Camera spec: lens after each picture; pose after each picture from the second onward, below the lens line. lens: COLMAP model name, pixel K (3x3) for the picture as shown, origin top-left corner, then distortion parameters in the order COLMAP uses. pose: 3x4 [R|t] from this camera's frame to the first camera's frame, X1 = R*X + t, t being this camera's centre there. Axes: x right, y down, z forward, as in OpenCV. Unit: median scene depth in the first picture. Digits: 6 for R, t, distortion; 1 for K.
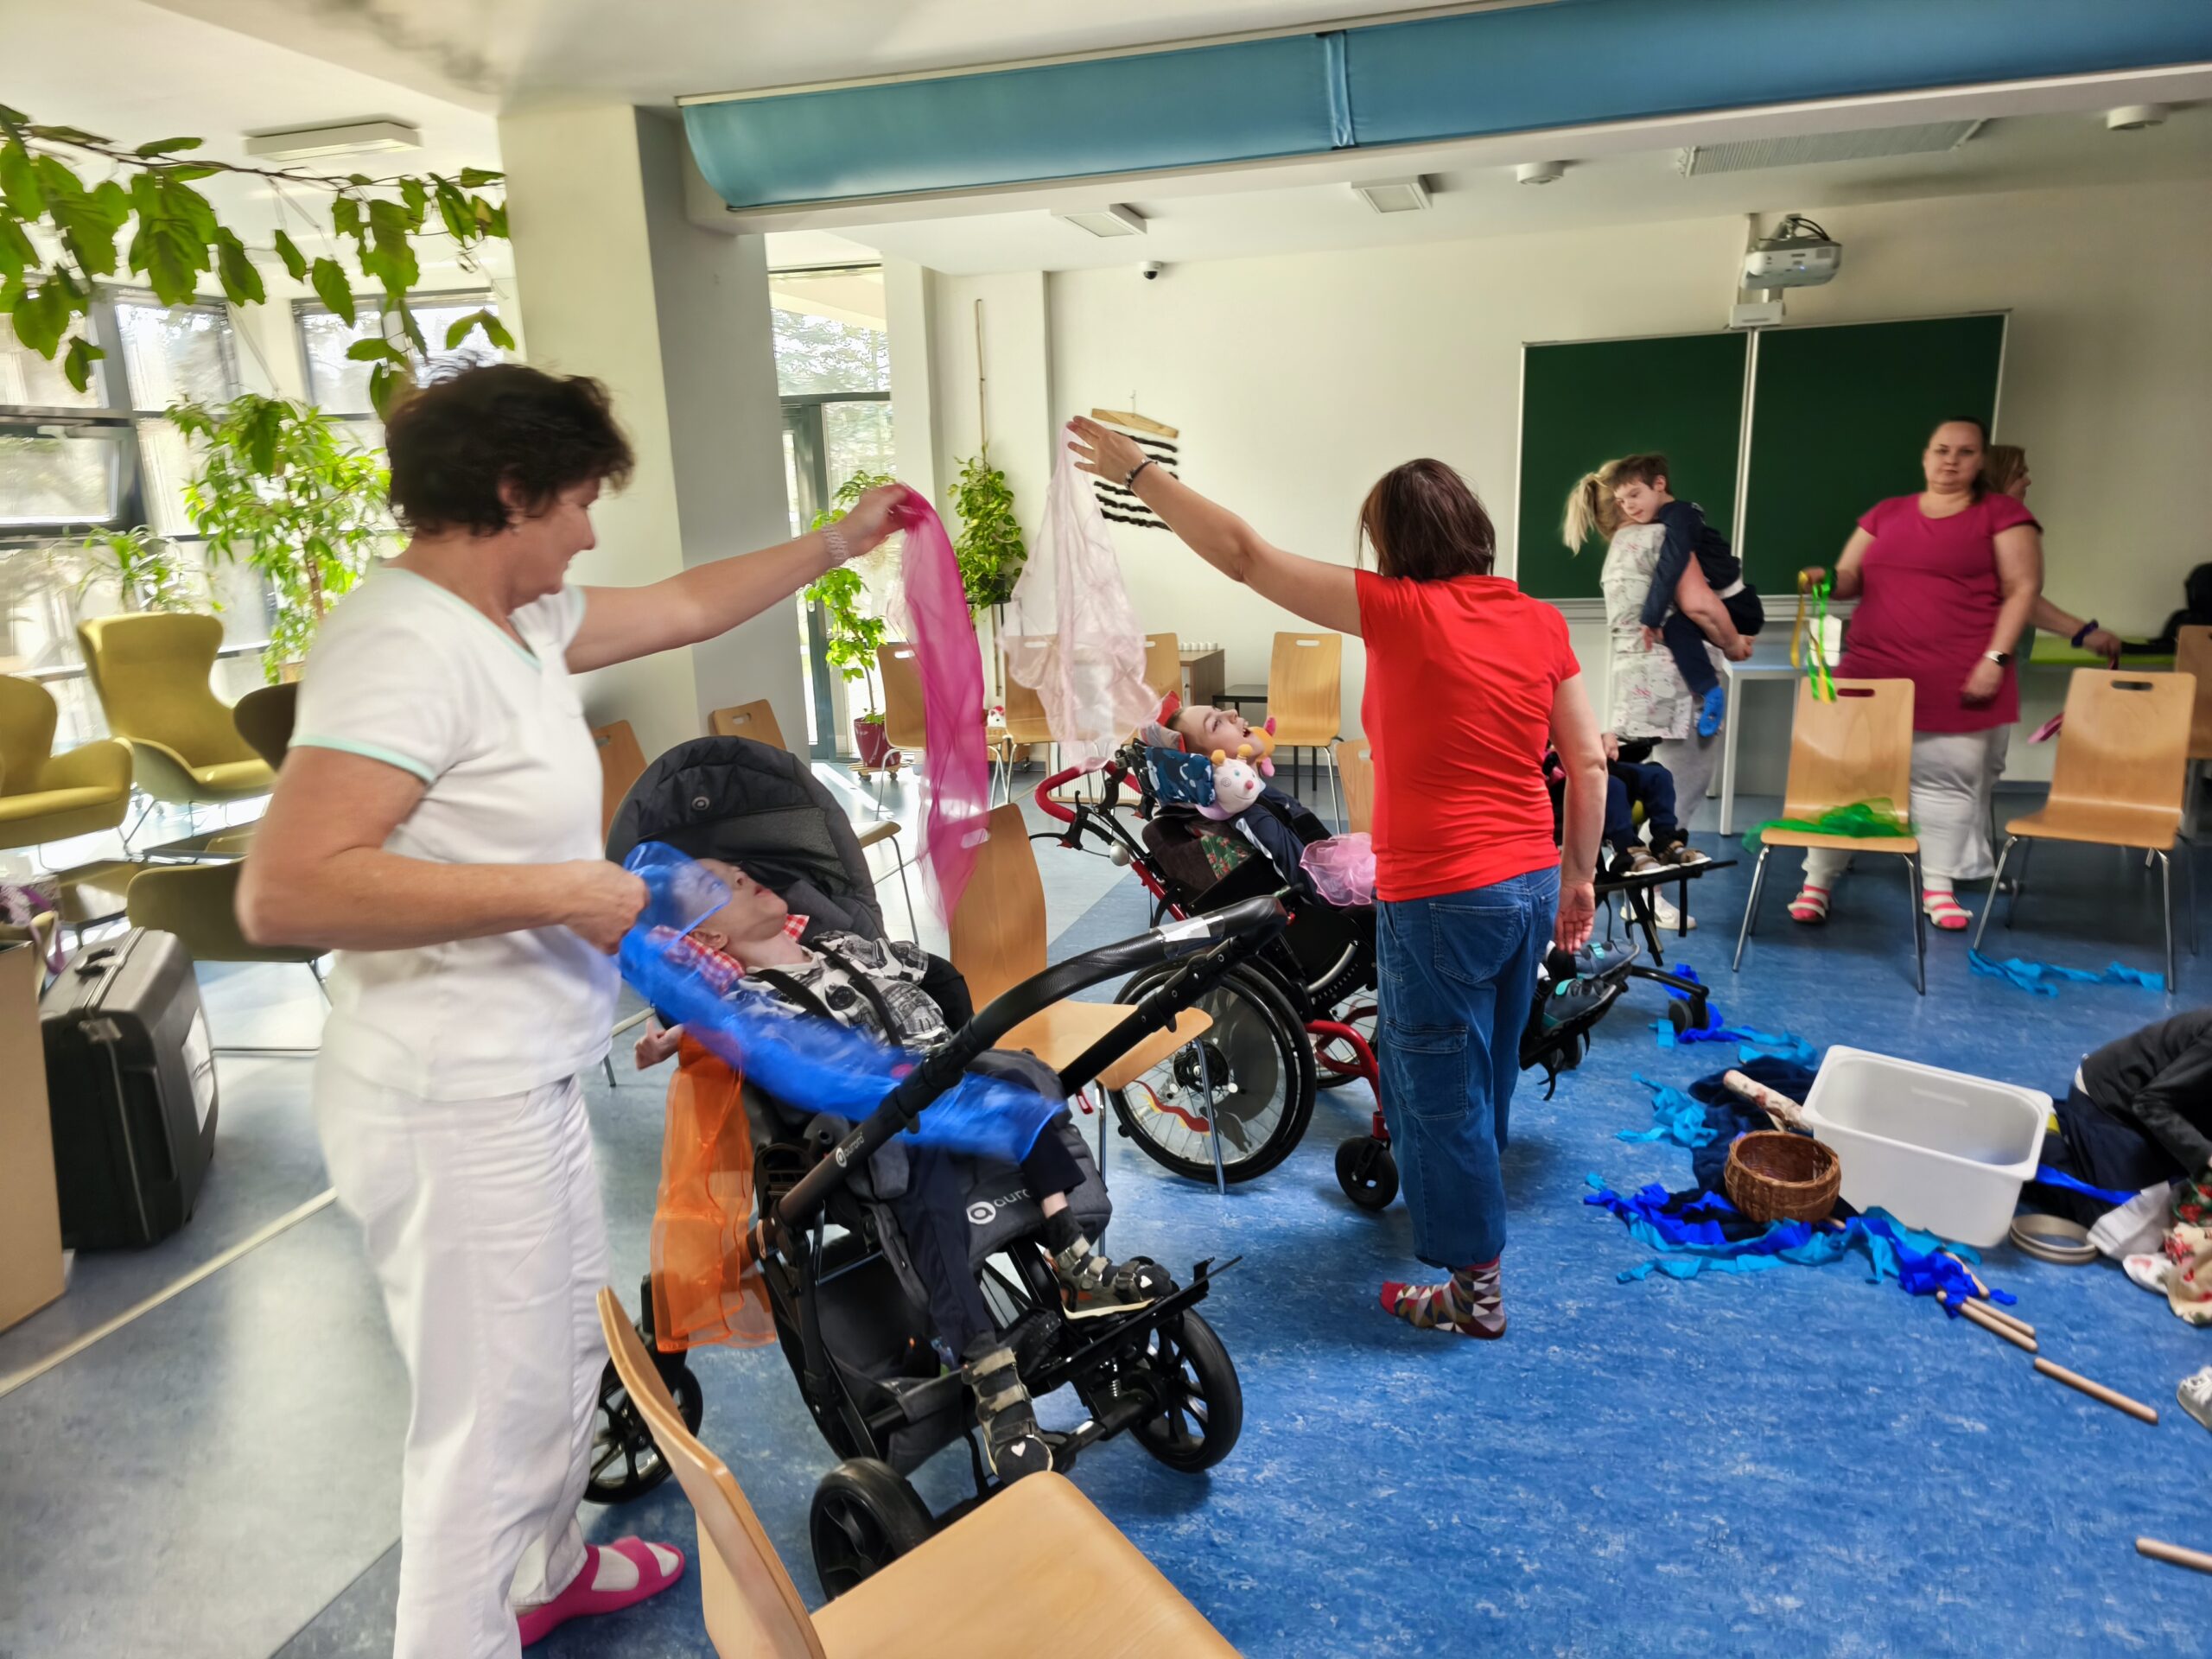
lens RADIAL K [[1434.7, 0, 1112.2], [0, 1434.7, 830.1], [0, 0, 1]] dist [0.019701, 0.001738]
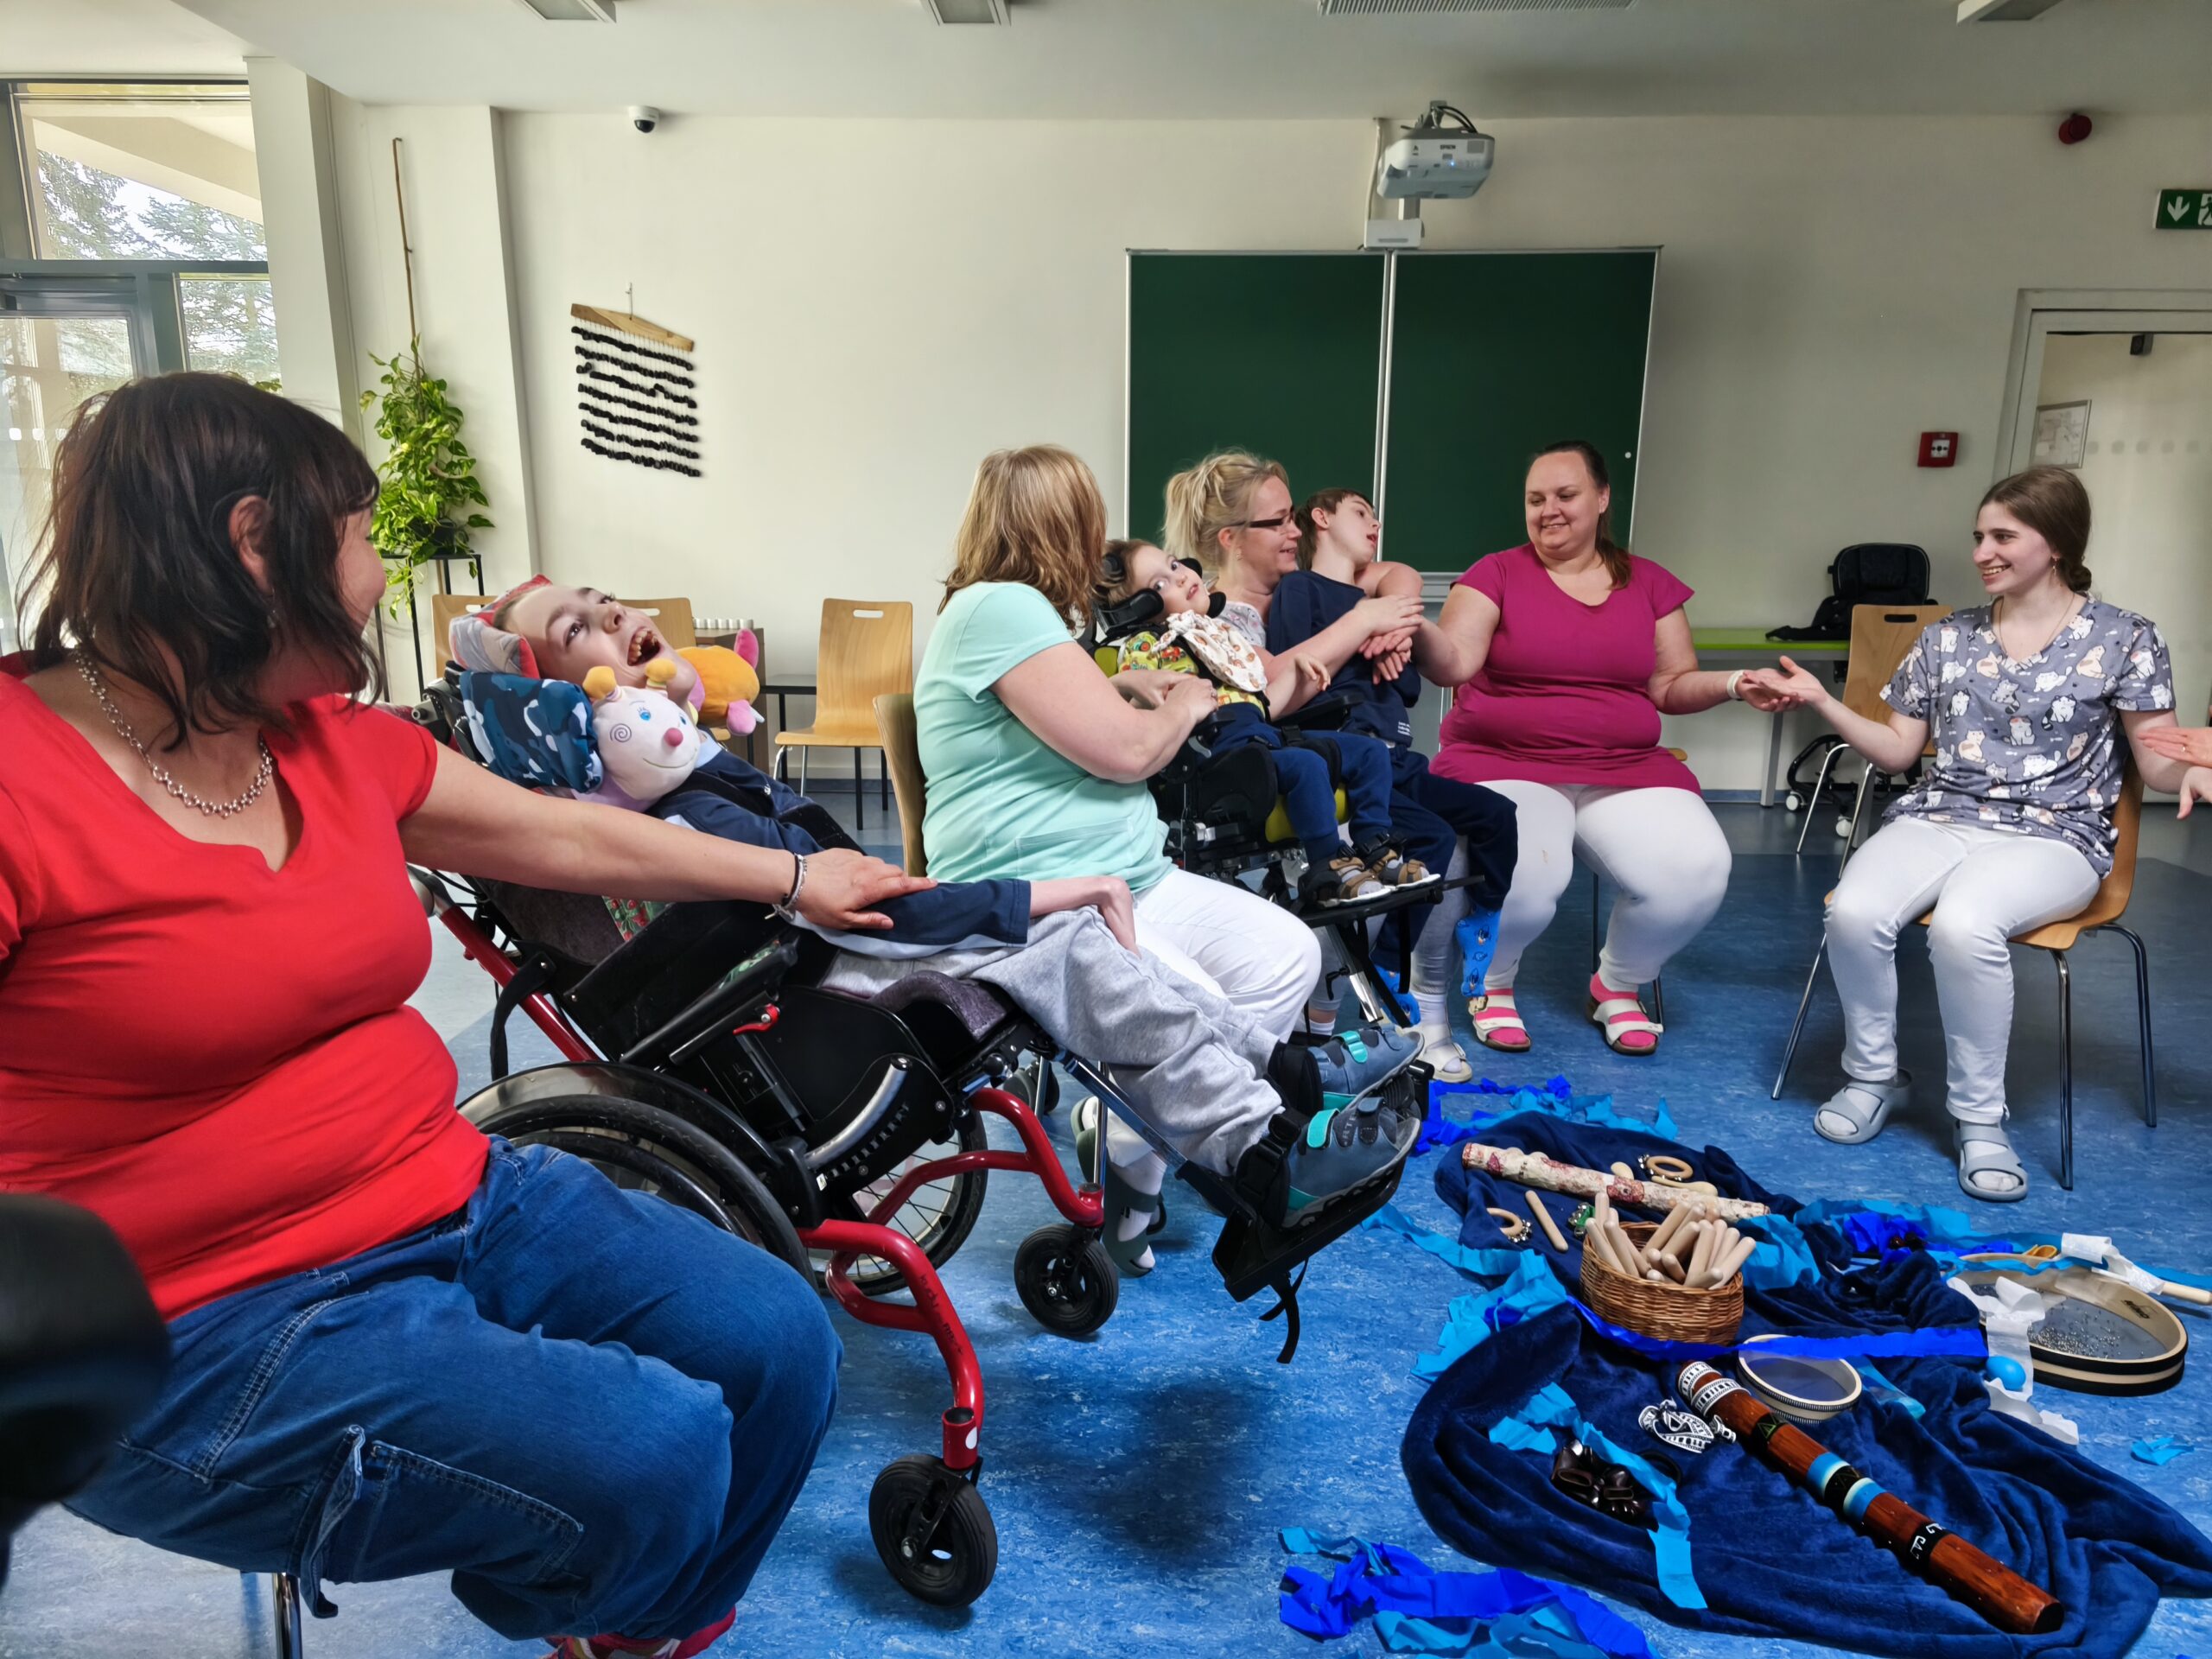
lens RADIAL K [[1457.1, 0, 1119.4], [0, 1457.1, 848.1], [0, 0, 1]] dist [0.067137, -0.048938]
pose [[0.960298, -0.021440, 0.278150, 0.044319], [0.025486, 0.999615, -0.010938, 0.005597], [-0.277808, 0.017592, 0.960475, 0.214566]]
